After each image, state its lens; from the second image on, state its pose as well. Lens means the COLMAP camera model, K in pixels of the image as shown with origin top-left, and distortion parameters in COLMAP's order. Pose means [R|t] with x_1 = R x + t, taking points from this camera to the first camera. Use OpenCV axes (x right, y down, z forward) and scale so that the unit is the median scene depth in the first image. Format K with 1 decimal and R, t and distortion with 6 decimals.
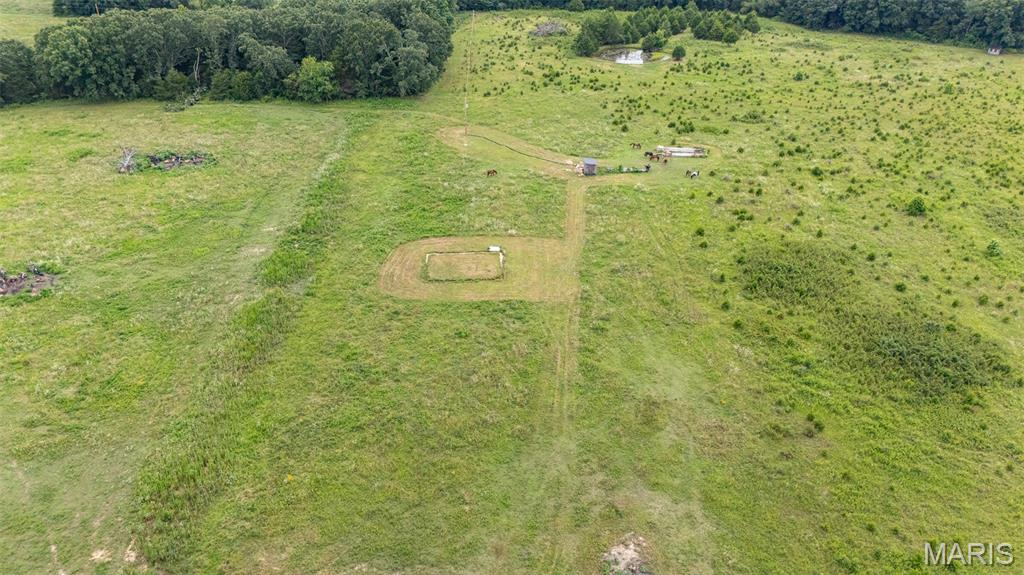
lens RADIAL K [[753.4, 0, 514.8], [0, 753.4, 280.5], [0, 0, 1]] dist [0.081816, -0.081980]
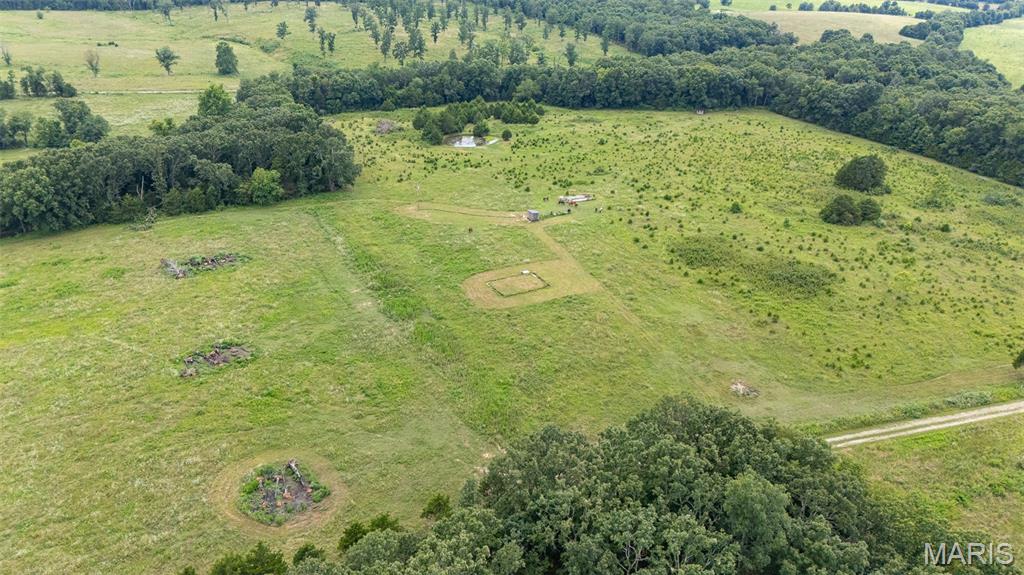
lens RADIAL K [[753.4, 0, 514.8], [0, 753.4, 280.5], [0, 0, 1]] dist [0.081816, -0.081980]
pose [[0.908790, -0.177424, 0.377653, -0.383291], [0.217189, 0.973958, -0.065073, 0.041005], [-0.356272, 0.141159, 0.923658, -0.212504]]
